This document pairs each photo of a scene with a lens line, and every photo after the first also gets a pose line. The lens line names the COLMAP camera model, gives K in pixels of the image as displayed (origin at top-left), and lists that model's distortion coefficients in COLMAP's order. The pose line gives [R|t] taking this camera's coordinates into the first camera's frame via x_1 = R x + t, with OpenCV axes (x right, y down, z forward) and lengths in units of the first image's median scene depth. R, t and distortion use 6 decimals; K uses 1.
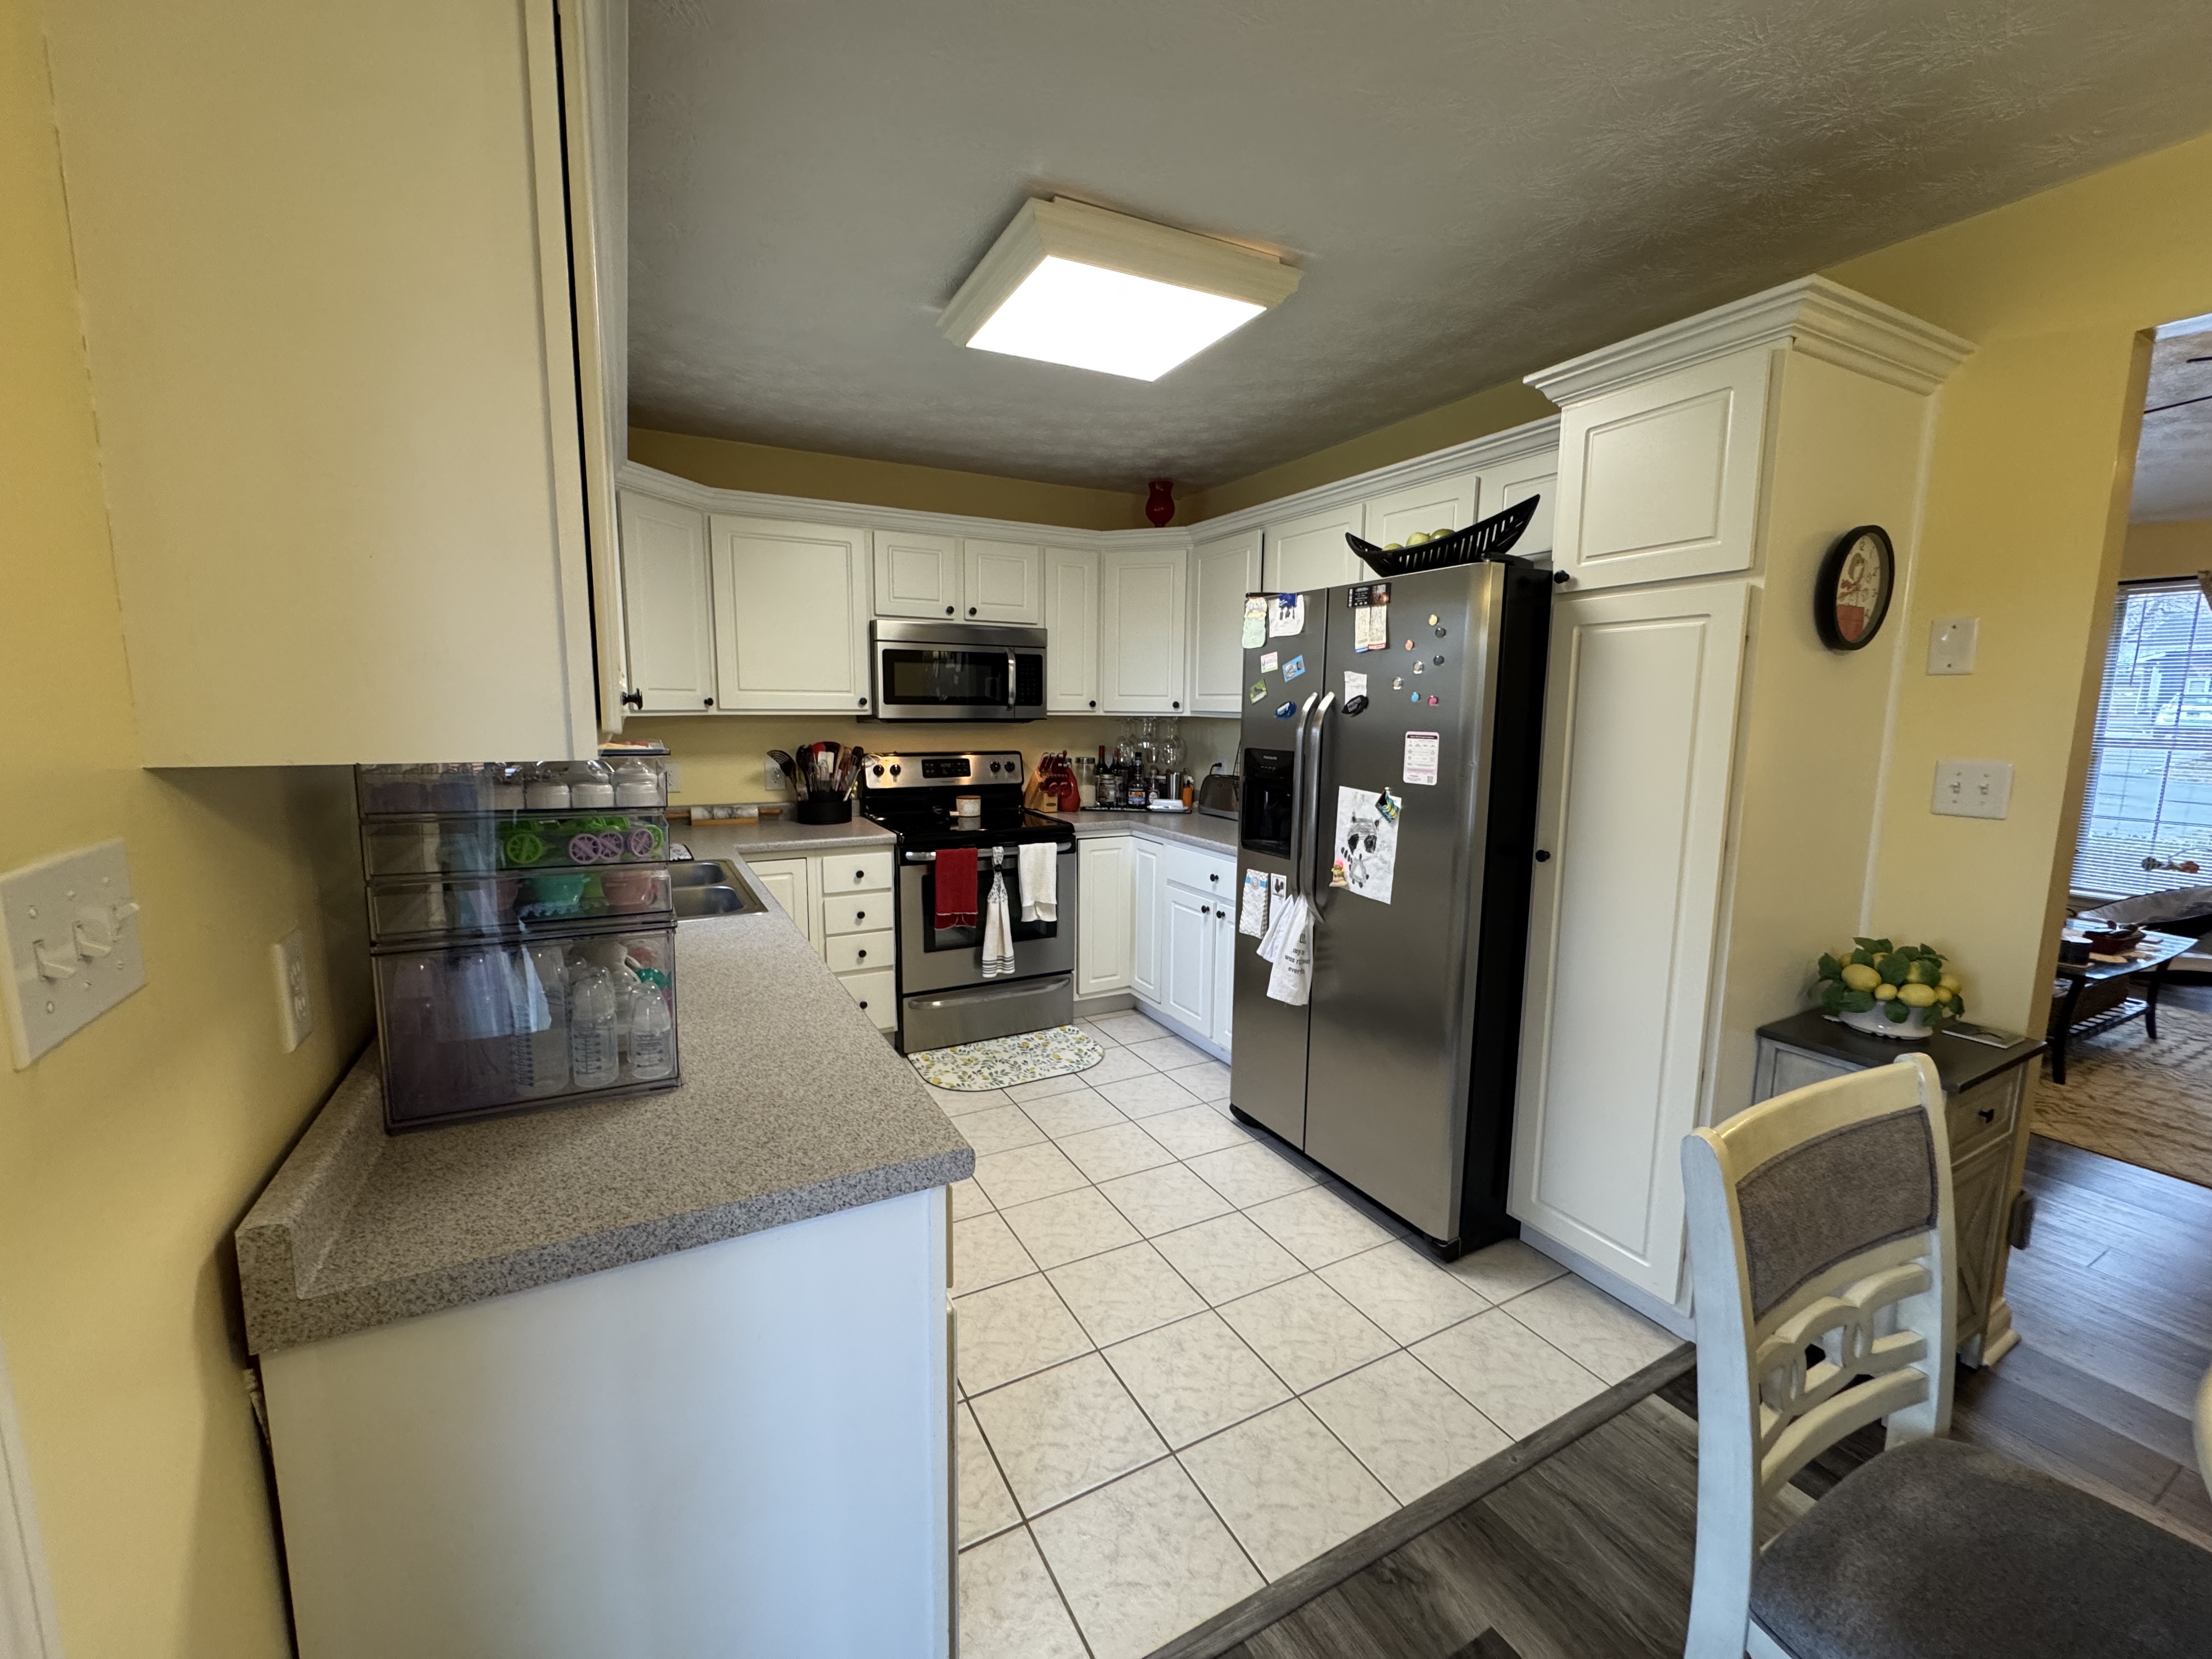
lens RADIAL K [[884.4, 0, 1100.0], [0, 884.4, 827.7], [0, 0, 1]] dist [-0.002776, 0.000341]
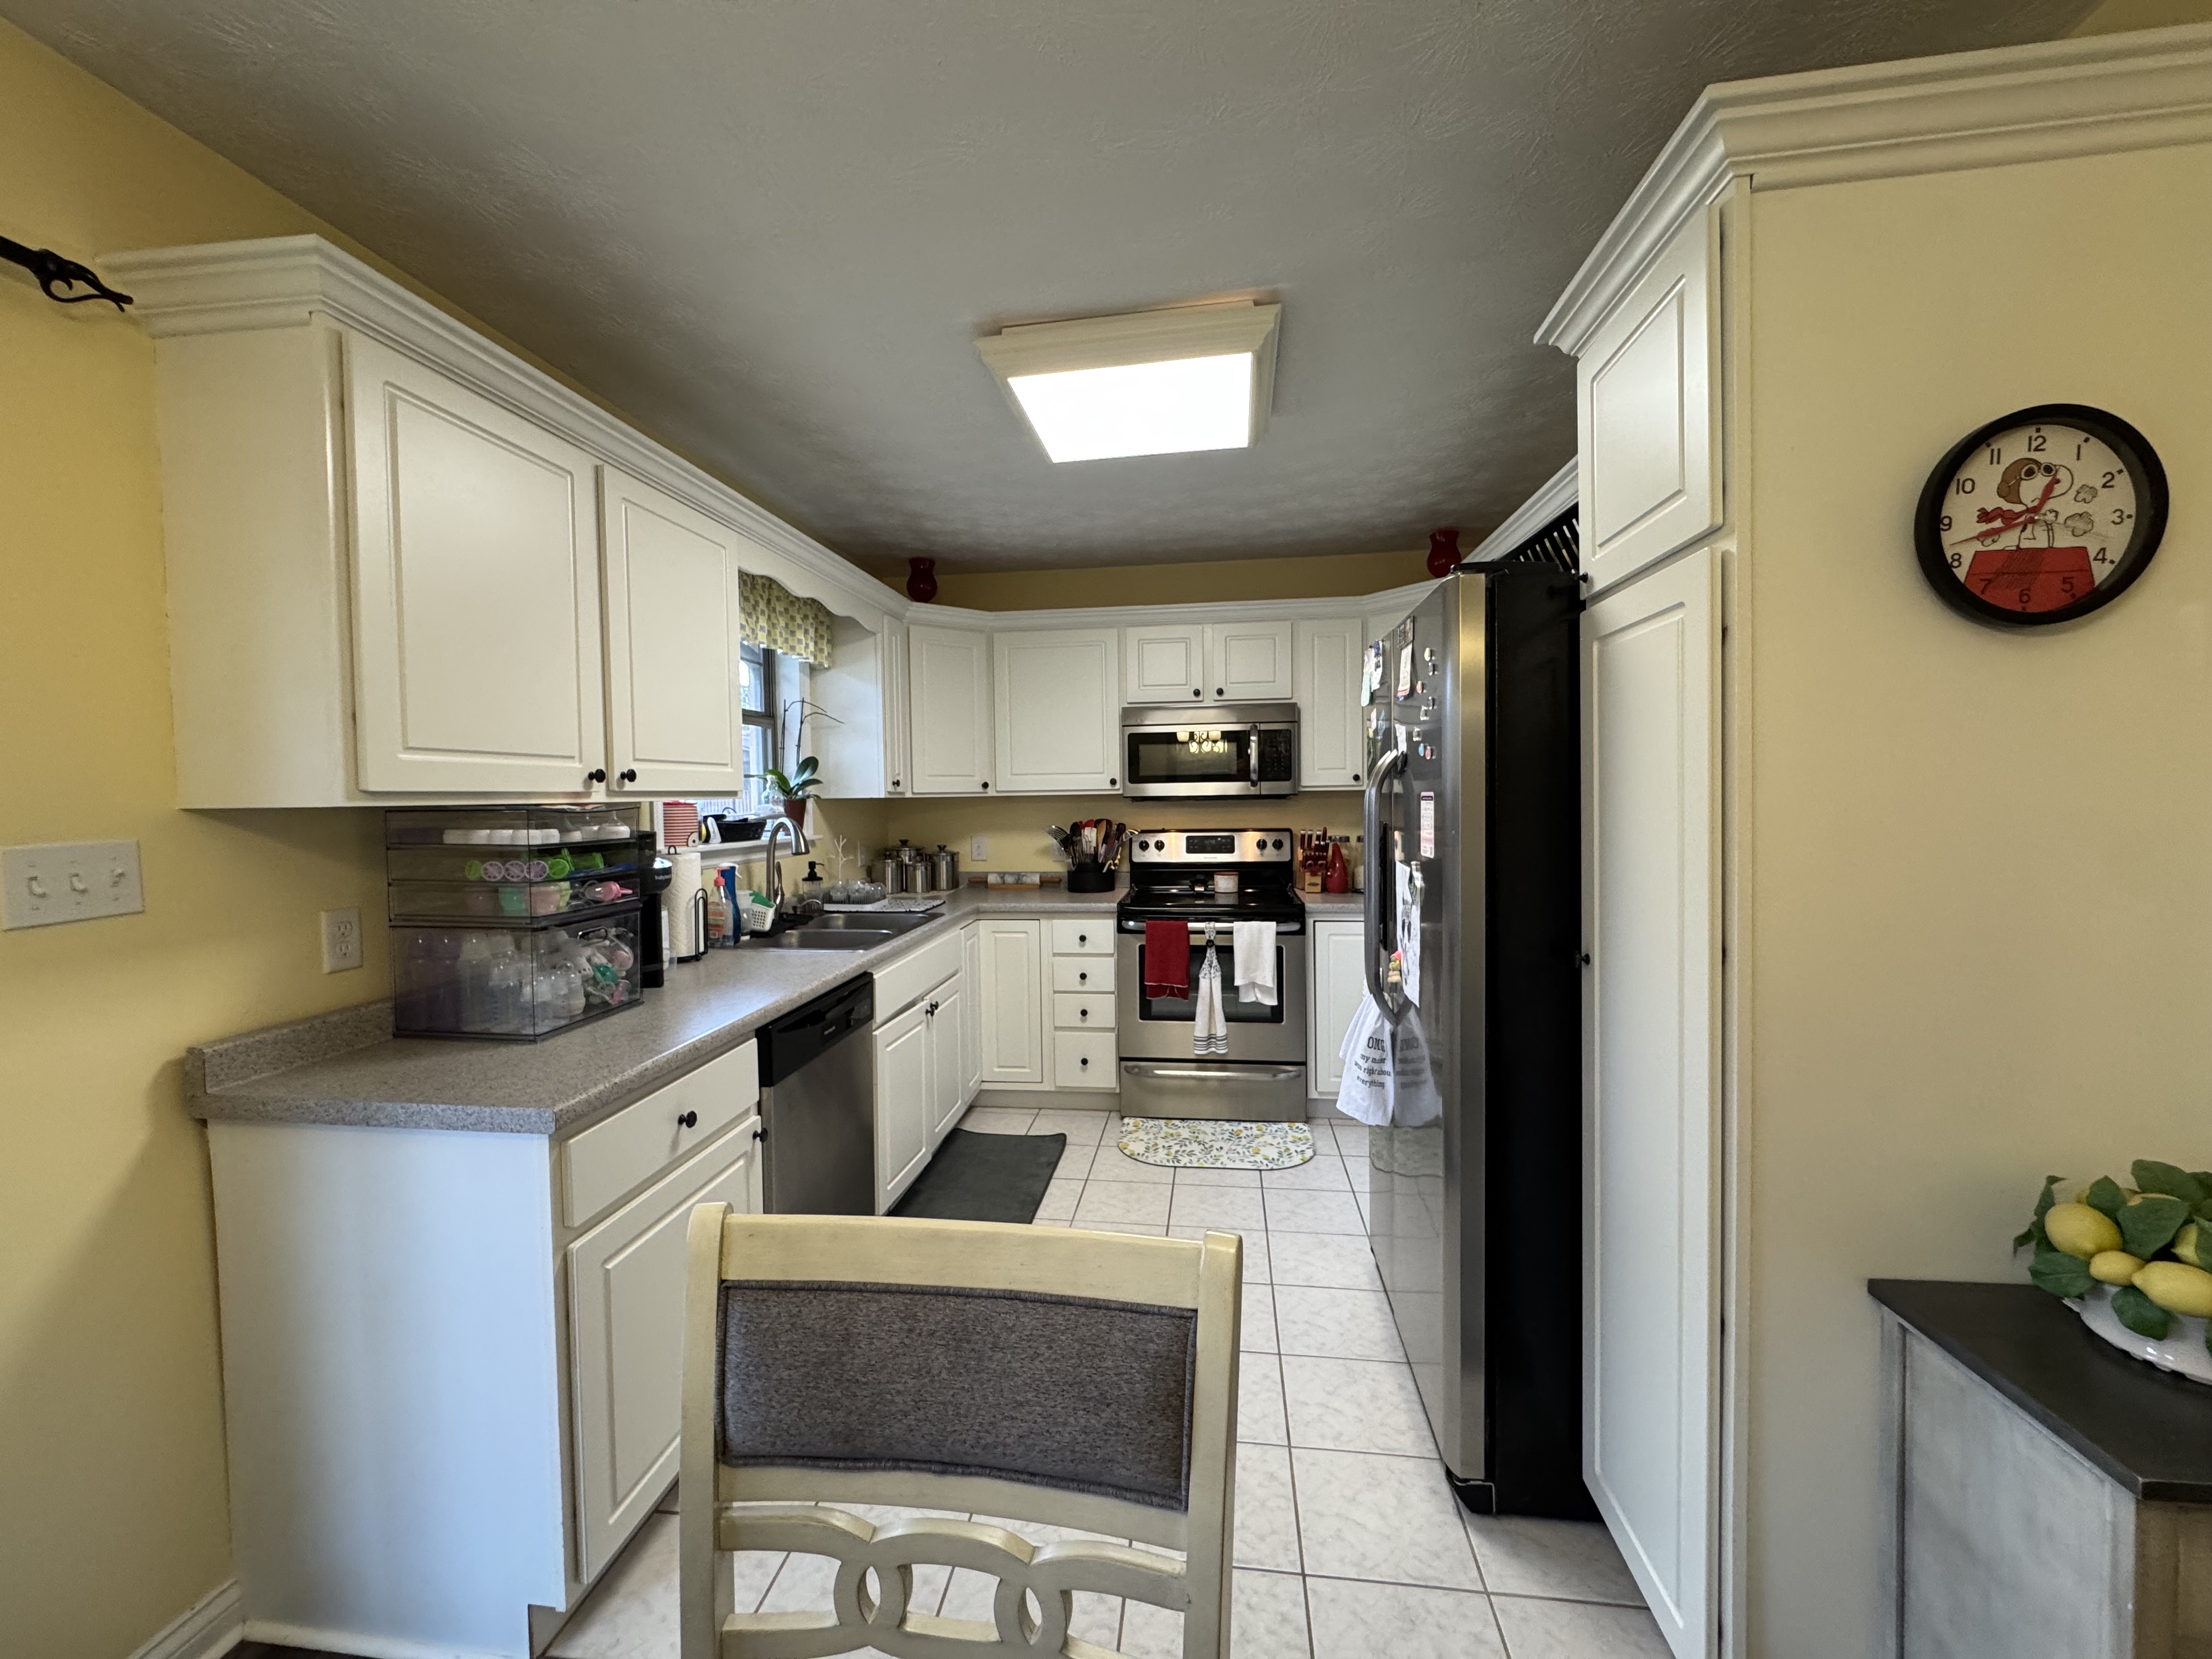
lens RADIAL K [[884.4, 0, 1101.1], [0, 884.4, 827.3], [0, 0, 1]] dist [-0.002776, 0.000341]
pose [[0.813437, -0.000352, -0.581653, 0.358419], [-0.057438, 0.995064, -0.080929, 0.003271], [0.578810, 0.099239, 0.809401, 0.110247]]
